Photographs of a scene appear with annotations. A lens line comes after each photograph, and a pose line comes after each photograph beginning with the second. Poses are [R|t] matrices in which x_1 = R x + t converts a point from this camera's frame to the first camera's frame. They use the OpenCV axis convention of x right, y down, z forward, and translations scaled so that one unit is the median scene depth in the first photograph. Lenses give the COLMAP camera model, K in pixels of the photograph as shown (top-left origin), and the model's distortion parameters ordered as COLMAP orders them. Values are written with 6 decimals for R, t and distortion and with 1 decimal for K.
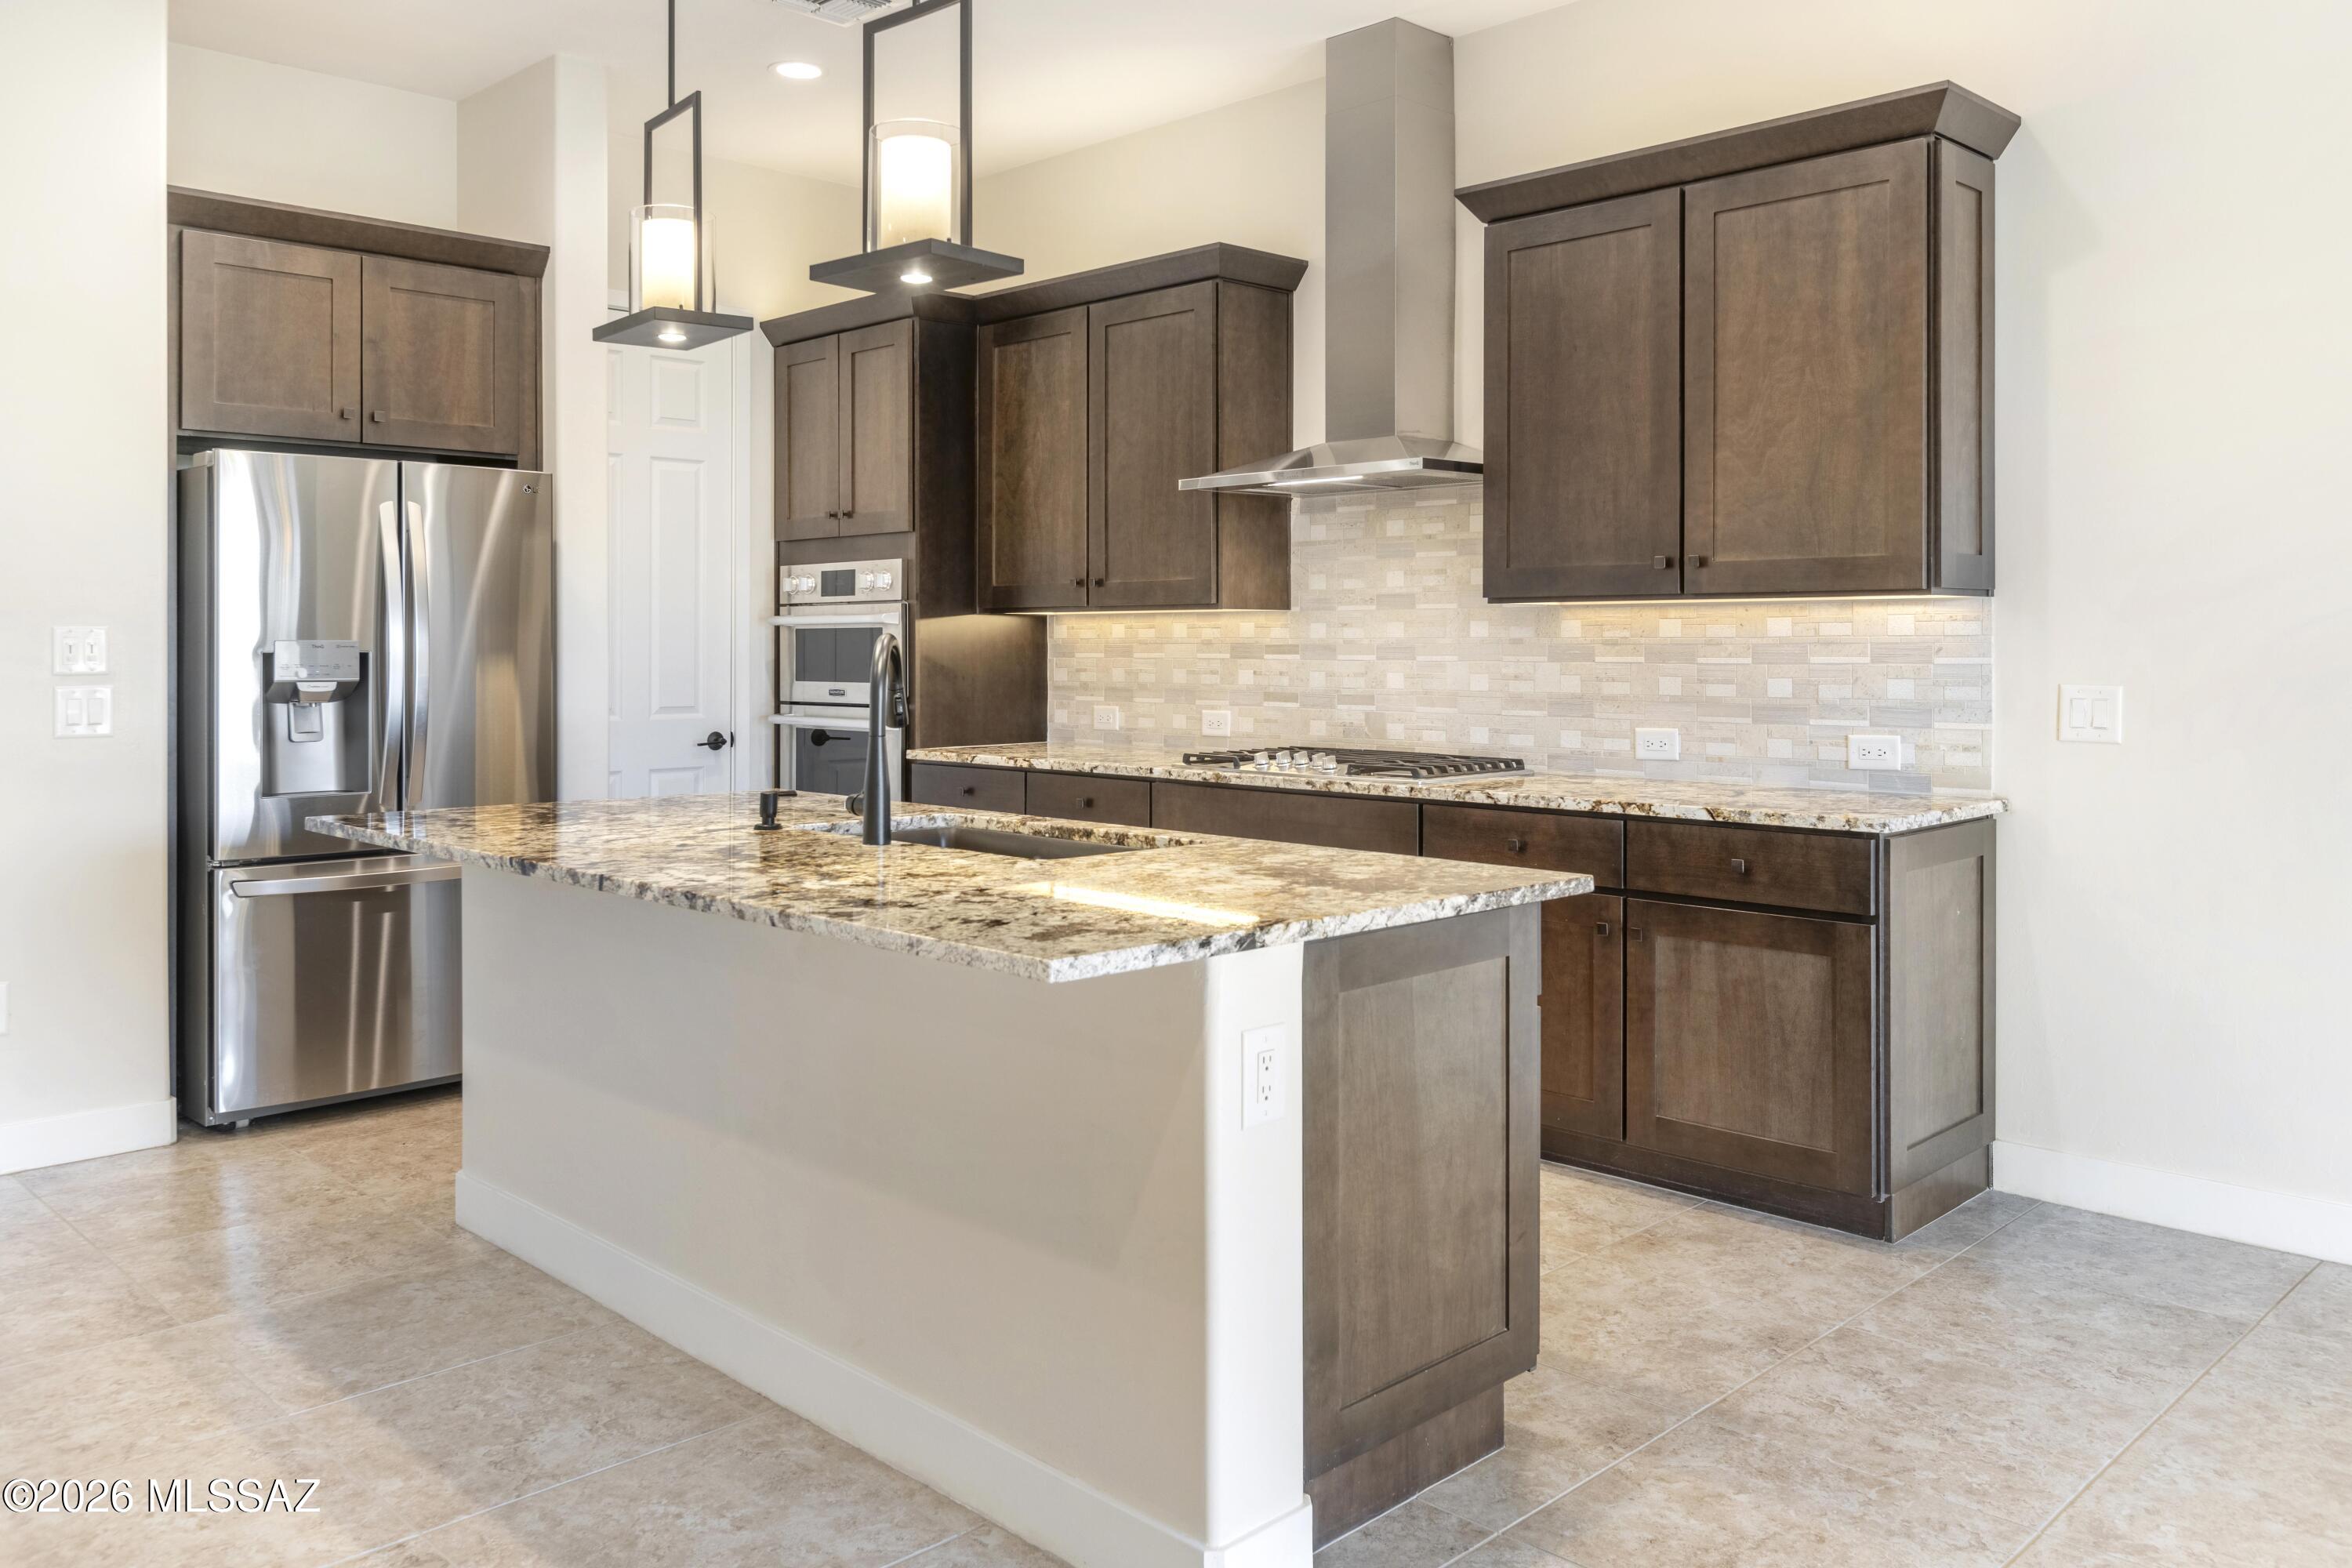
lens RADIAL K [[1733.8, 0, 1118.6], [0, 1733.8, 663.6], [0, 0, 1]] dist [0.000195, 0.001415]
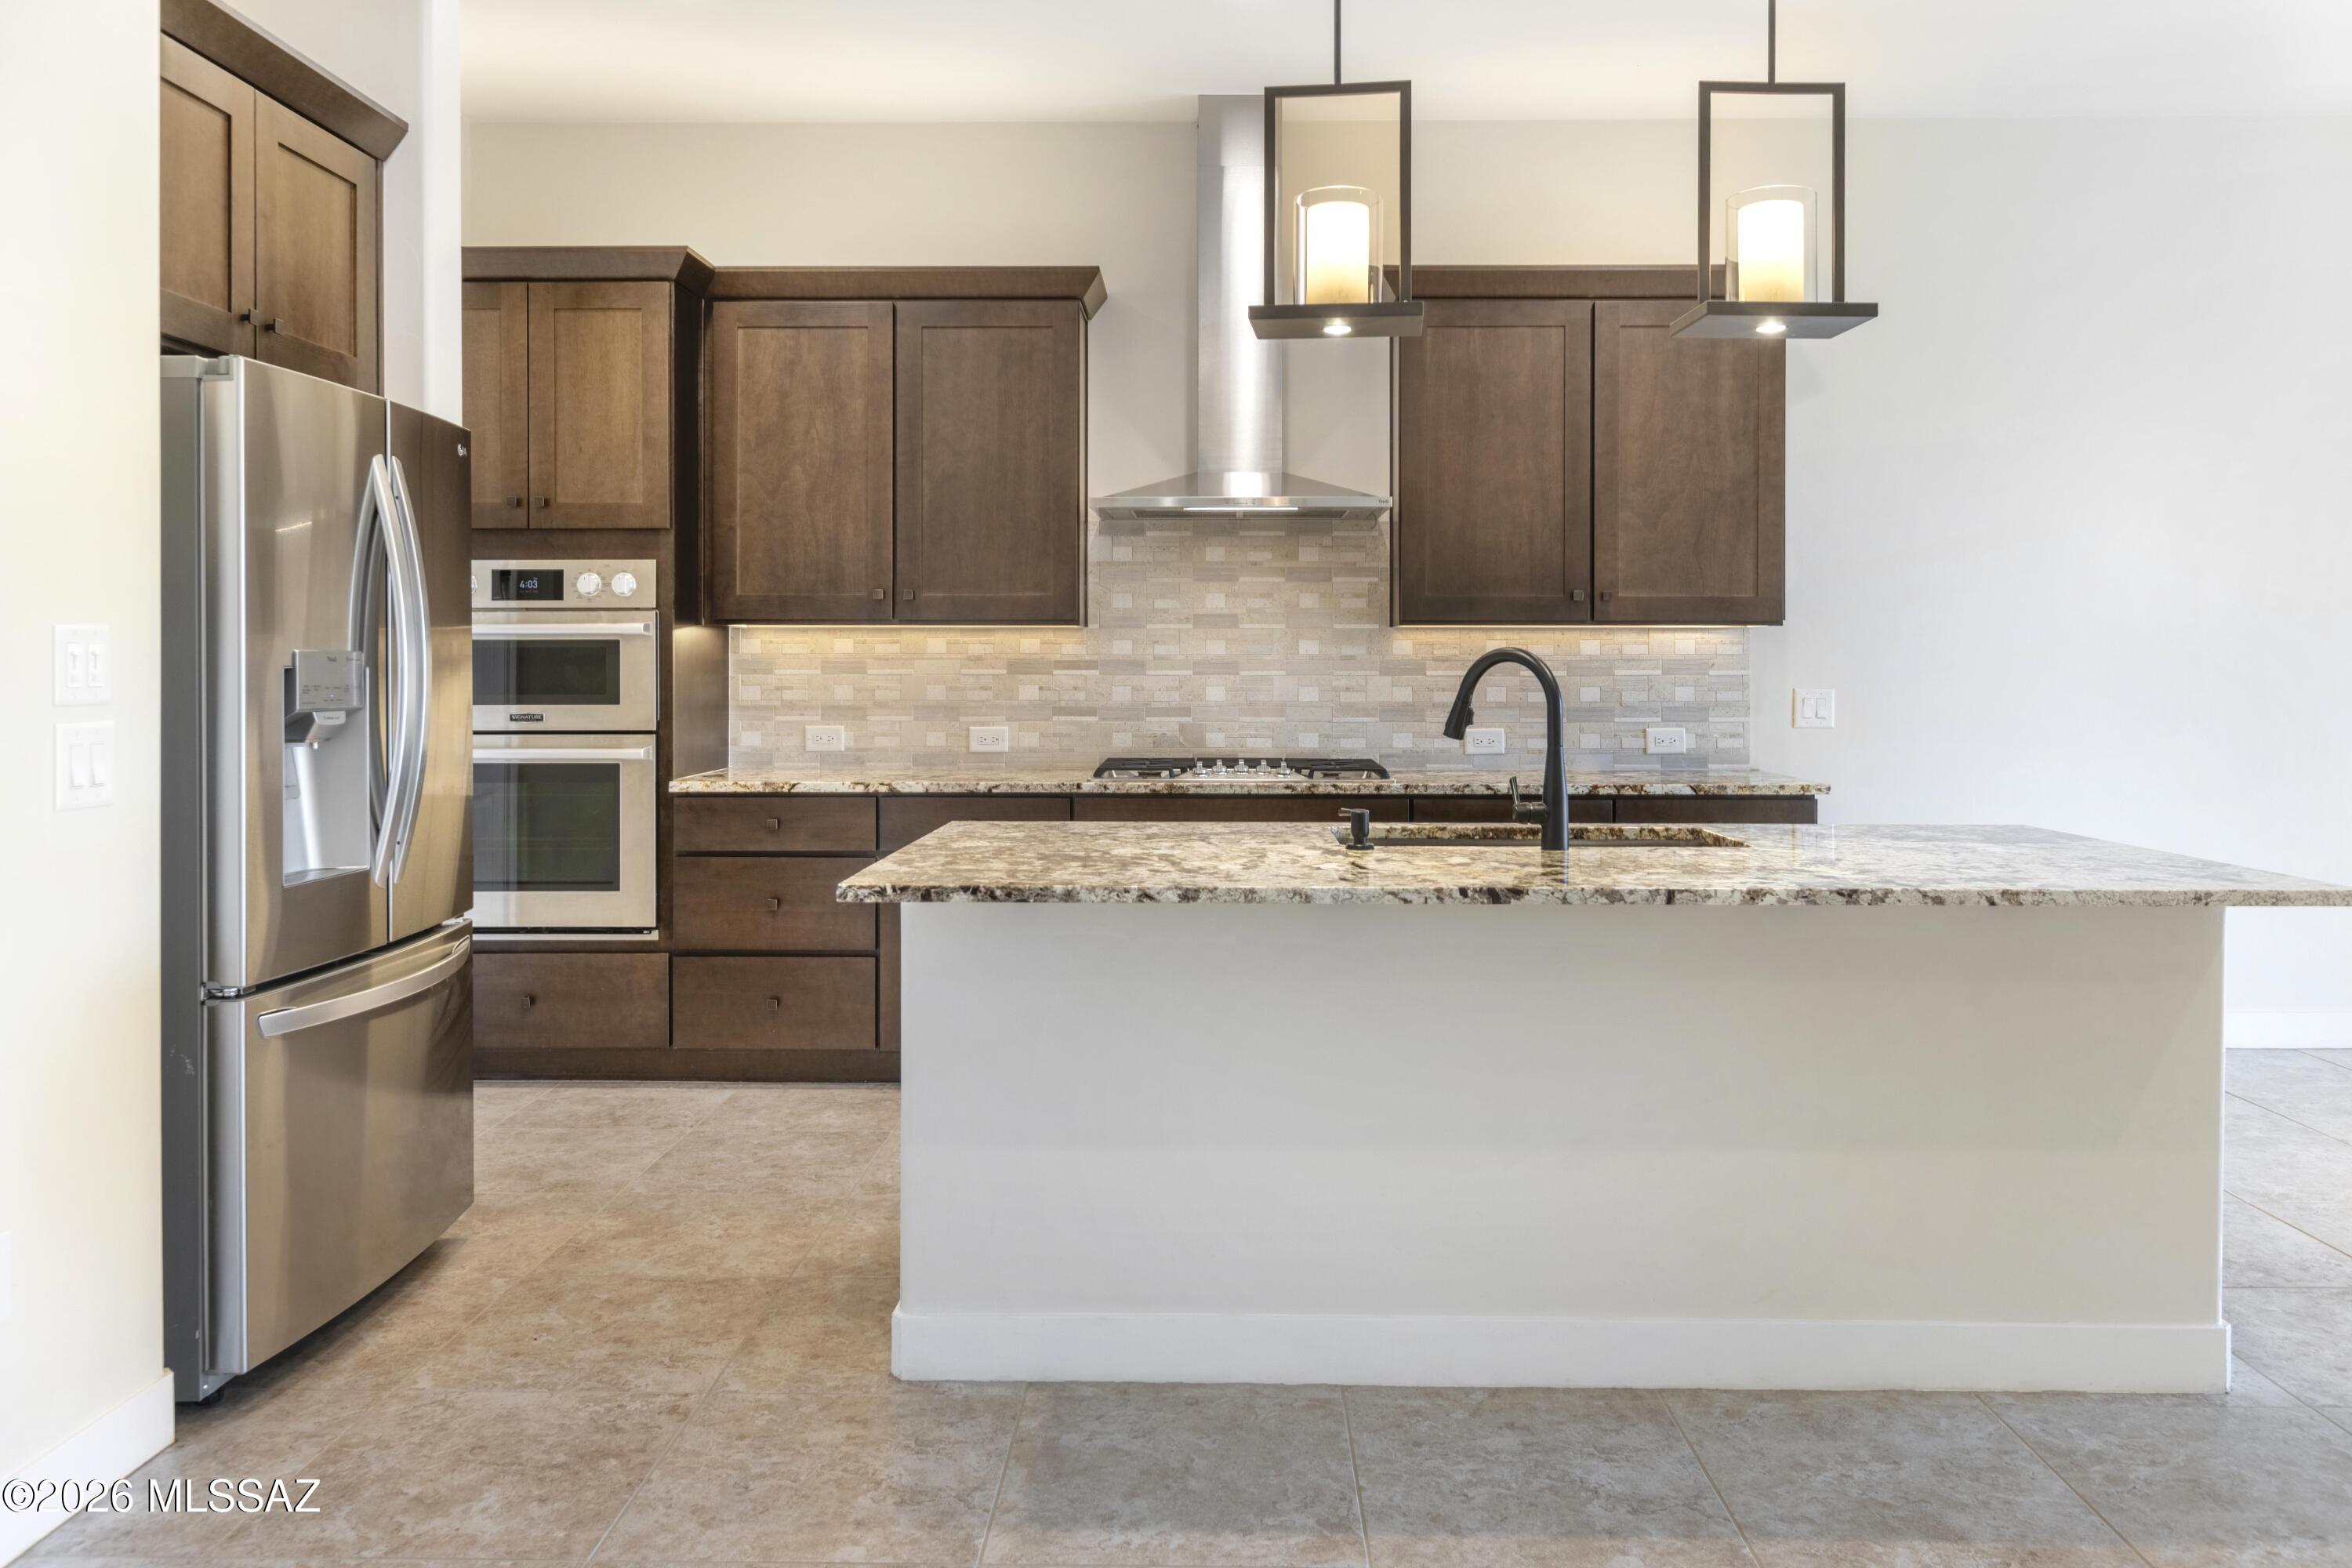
lens RADIAL K [[1685.8, 0, 1175.2], [0, 1685.8, 679.6], [0, 0, 1]] dist [0.004773, 0.000540]
pose [[0.722645, -0.005837, 0.691195, -0.626504], [0.006401, 0.999978, 0.001753, -0.001137], [-0.691190, 0.003157, 0.722666, 0.263993]]
